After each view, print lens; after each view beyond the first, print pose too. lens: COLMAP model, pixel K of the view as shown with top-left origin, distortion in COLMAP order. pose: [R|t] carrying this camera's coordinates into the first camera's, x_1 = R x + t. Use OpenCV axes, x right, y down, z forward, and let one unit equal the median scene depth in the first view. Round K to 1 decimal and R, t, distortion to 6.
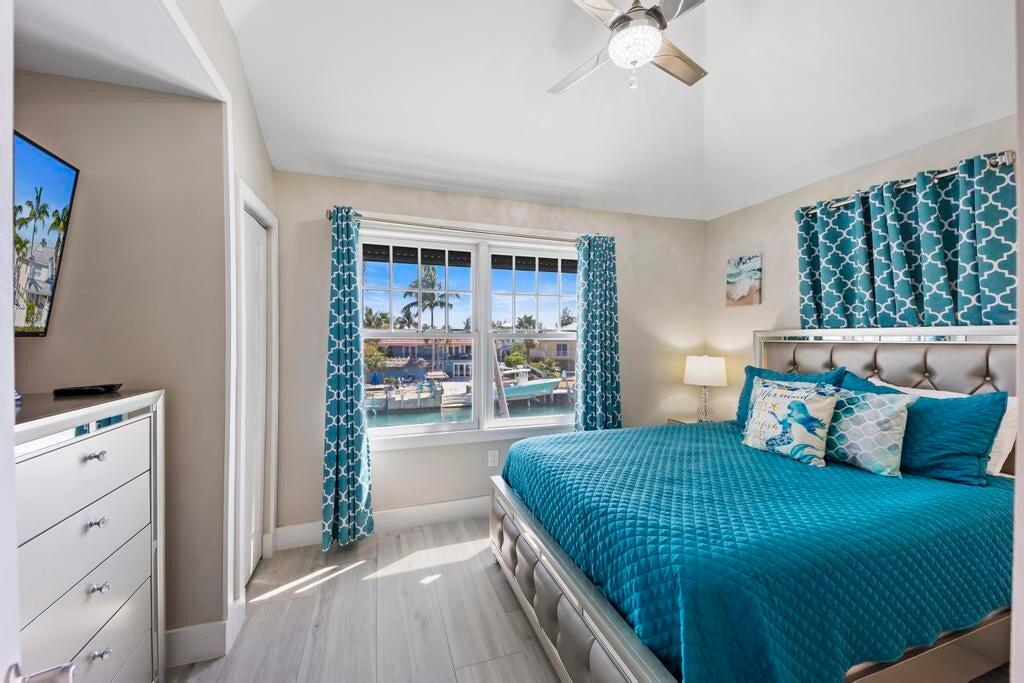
lens RADIAL K [[421.1, 0, 522.5], [0, 421.1, 339.2], [0, 0, 1]] dist [0.017743, -0.010805]
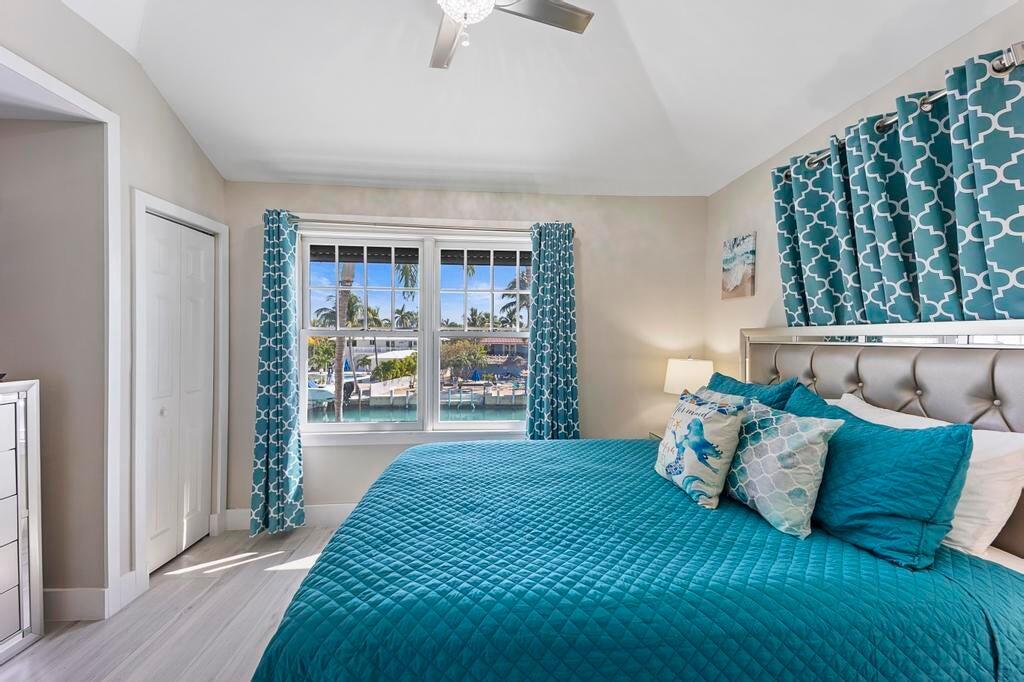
lens RADIAL K [[421.1, 0, 542.1], [0, 421.1, 340.2], [0, 0, 1]] dist [0.017743, -0.010805]
pose [[0.965964, 0.006030, -0.258608, 0.489973], [-0.004782, 0.999974, 0.005454, -0.001011], [0.258634, -0.004032, 0.965967, 0.160540]]
